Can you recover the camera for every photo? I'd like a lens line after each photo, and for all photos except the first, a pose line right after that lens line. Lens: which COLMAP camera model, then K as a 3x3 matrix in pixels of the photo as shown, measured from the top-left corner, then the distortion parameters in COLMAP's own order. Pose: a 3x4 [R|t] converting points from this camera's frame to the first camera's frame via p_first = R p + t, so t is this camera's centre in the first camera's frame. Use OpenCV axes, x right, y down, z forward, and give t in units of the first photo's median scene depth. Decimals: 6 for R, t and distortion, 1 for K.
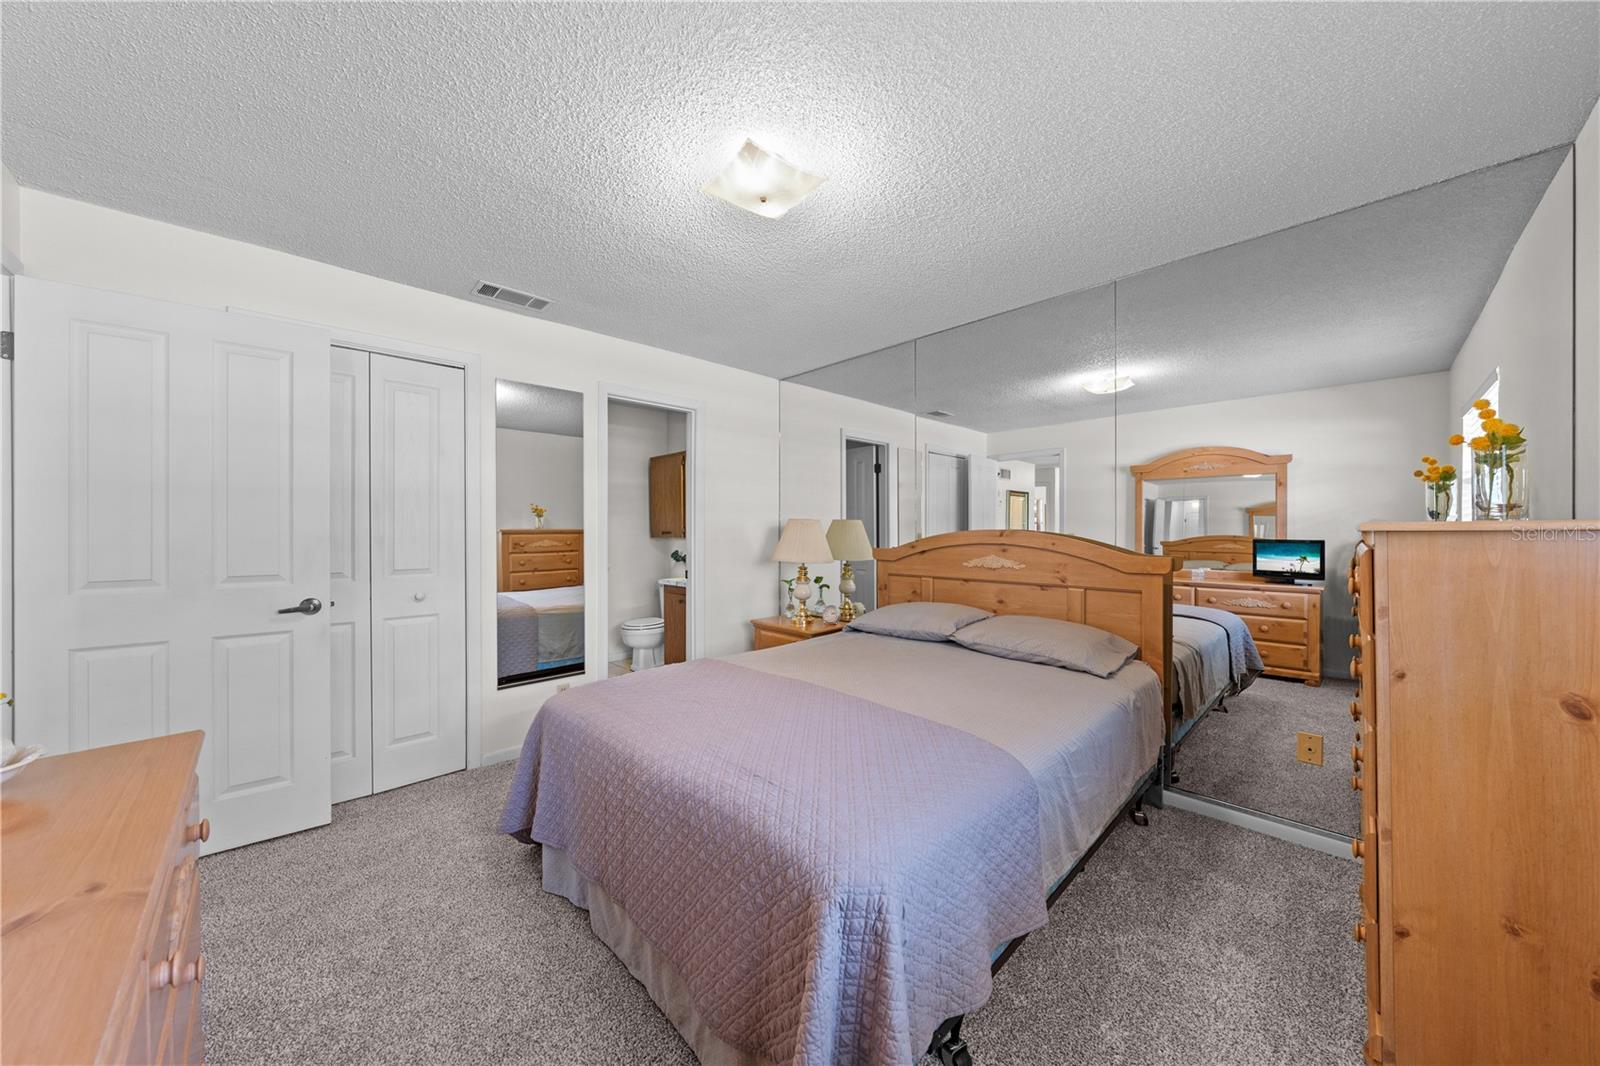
lens RADIAL K [[544.1, 0, 805.1], [0, 544.1, 533.3], [0, 0, 1]] dist [-0.002298, 0.000276]
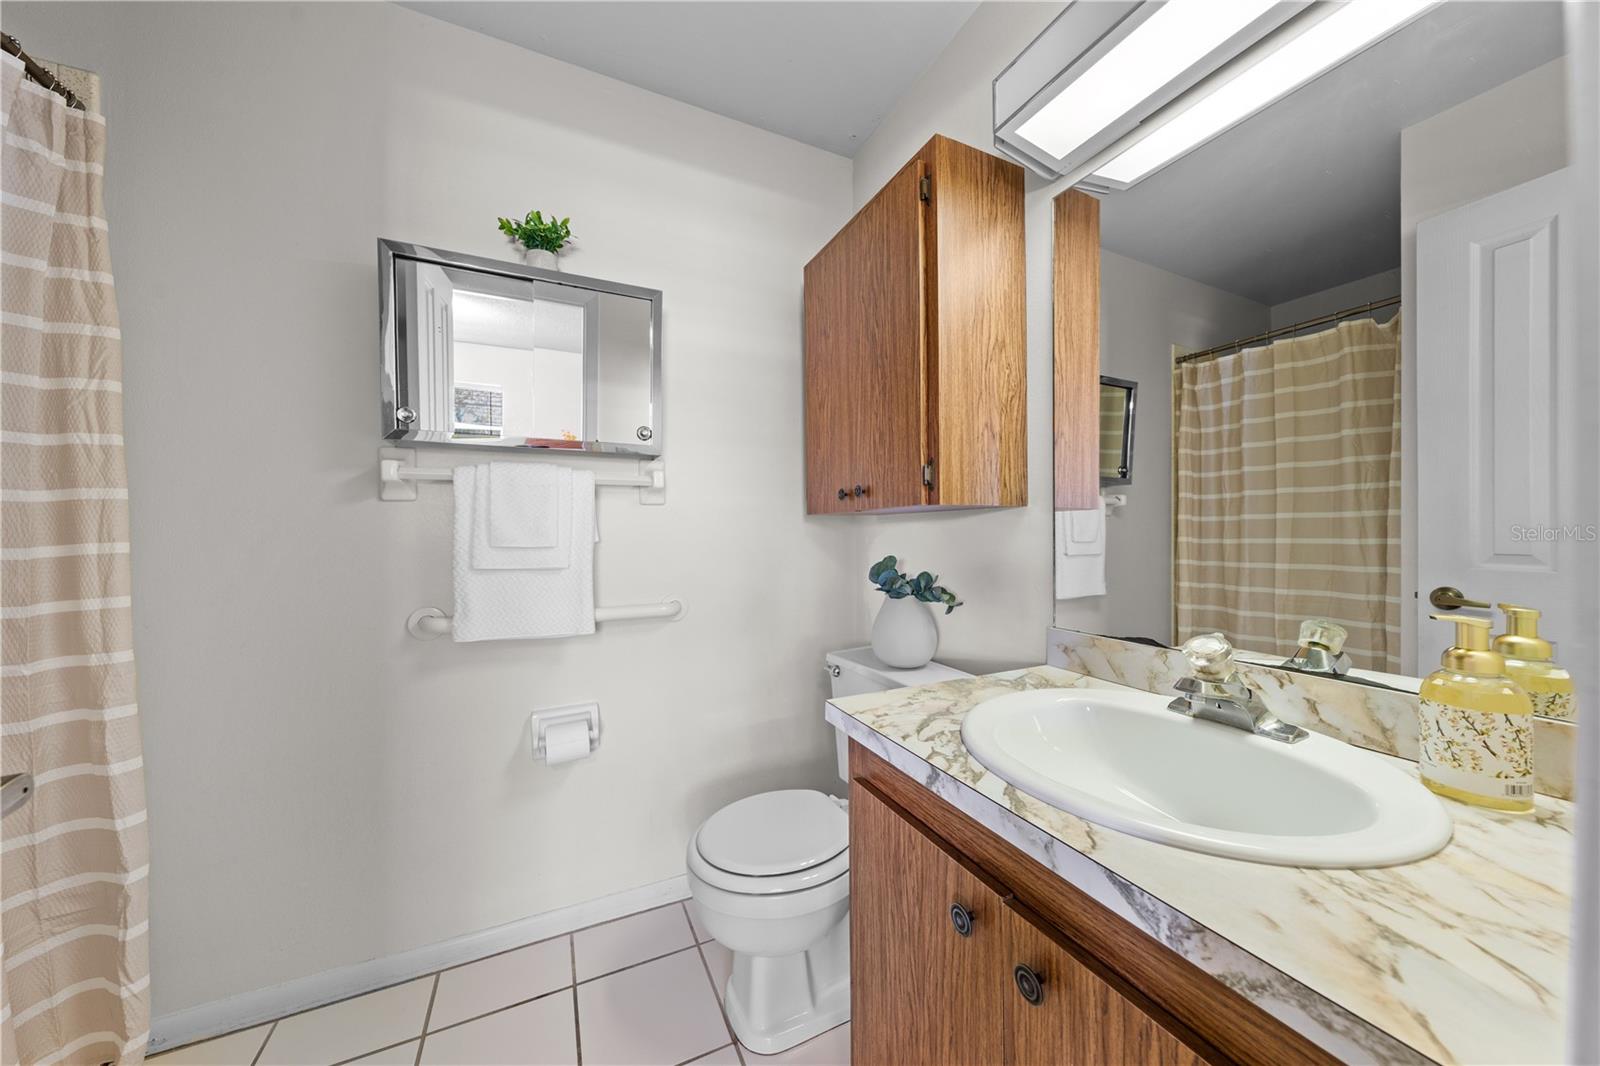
lens RADIAL K [[544.1, 0, 802.8], [0, 544.1, 537.8], [0, 0, 1]] dist [-0.002298, 0.000276]
pose [[0.945037, -0.002723, -0.326951, -0.186510], [0.002424, 0.999996, -0.001323, 0.021645], [0.326954, 0.000457, 0.945040, 0.717147]]
